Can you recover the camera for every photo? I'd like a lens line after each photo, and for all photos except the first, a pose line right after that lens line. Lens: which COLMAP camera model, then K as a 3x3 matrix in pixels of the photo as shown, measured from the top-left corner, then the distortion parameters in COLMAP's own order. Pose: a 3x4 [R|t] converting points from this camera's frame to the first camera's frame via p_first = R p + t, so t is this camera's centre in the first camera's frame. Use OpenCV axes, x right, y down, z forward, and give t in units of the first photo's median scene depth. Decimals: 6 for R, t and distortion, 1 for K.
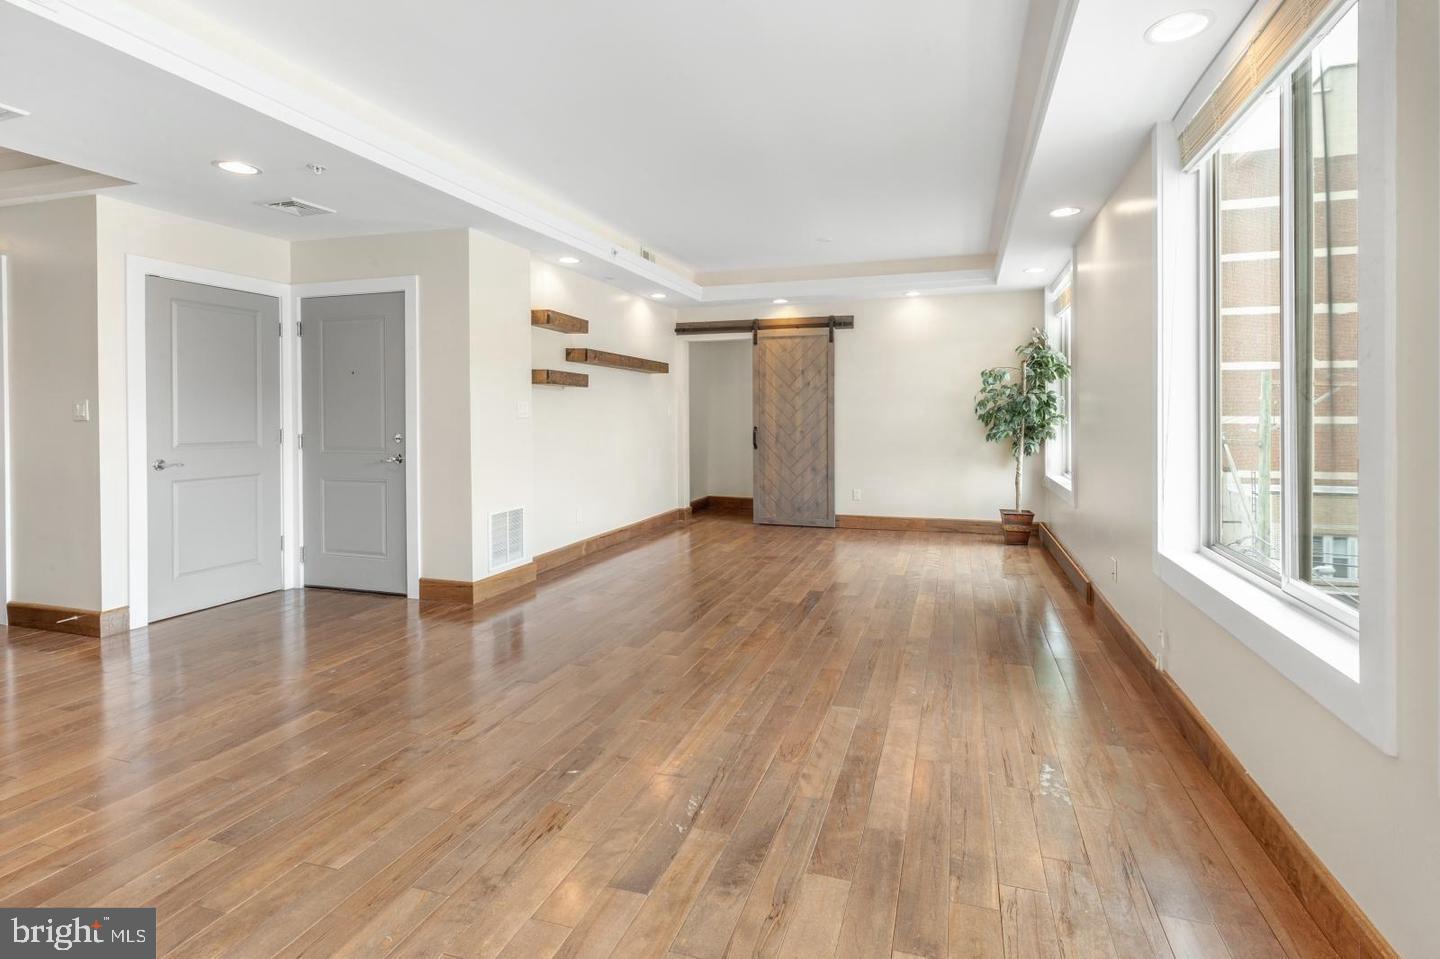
lens RADIAL K [[674.2, 0, 716.1], [0, 674.2, 424.4], [0, 0, 1]] dist [0.003608, 0.000113]
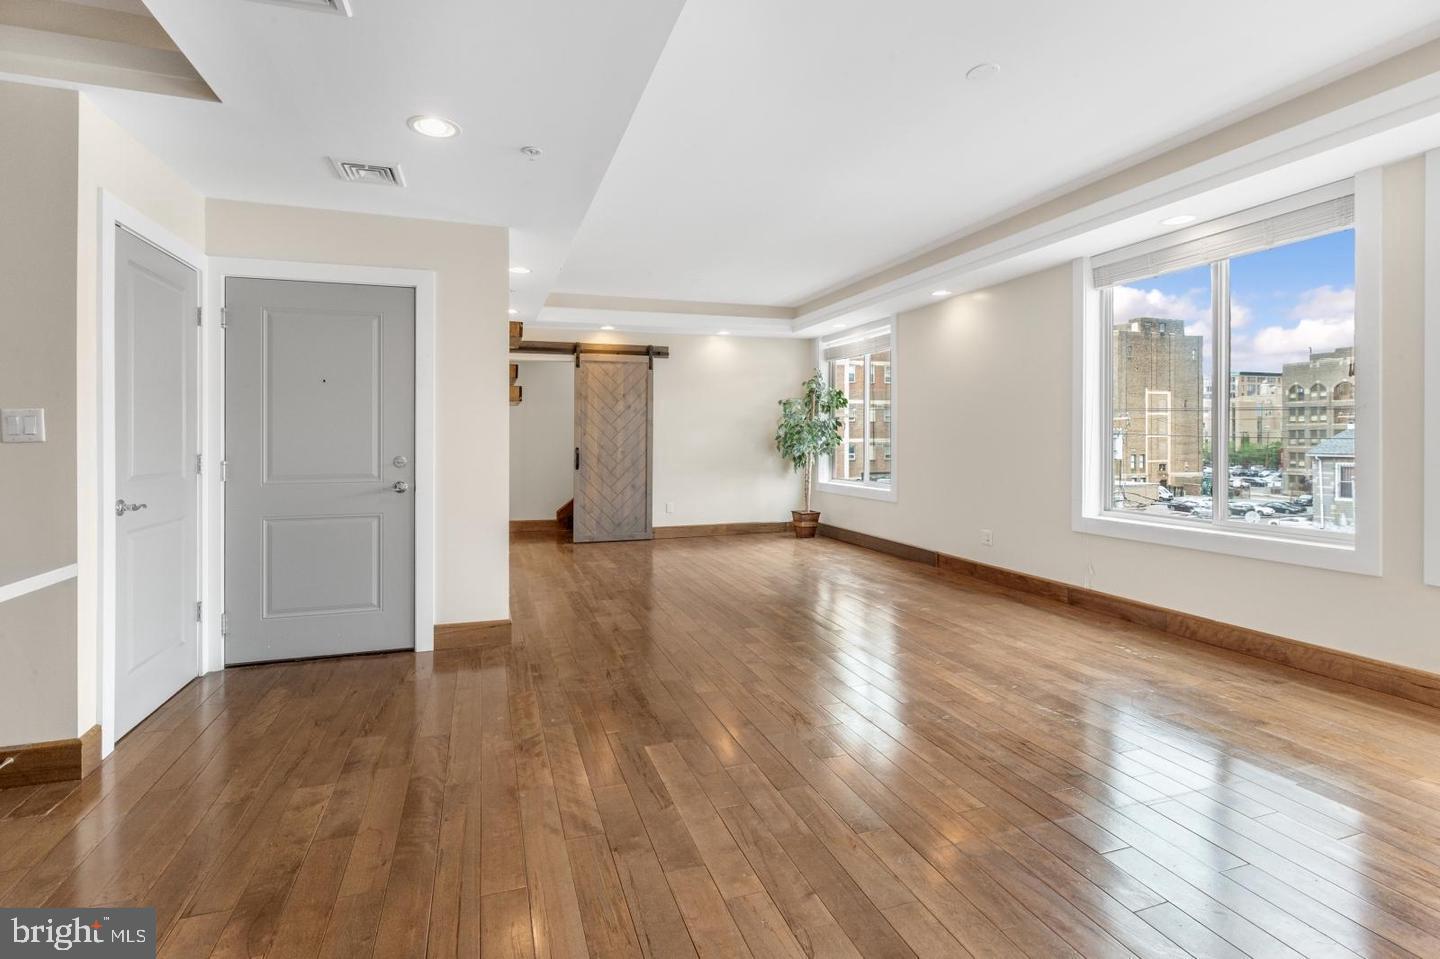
lens RADIAL K [[661.0, 0, 704.2], [0, 661.0, 446.4], [0, 0, 1]] dist [0.003610, -0.000133]
pose [[0.825282, -0.008233, 0.564661, -0.363256], [0.008783, 0.999960, 0.001744, 0.001633], [-0.564653, 0.003520, 0.825321, 0.067298]]
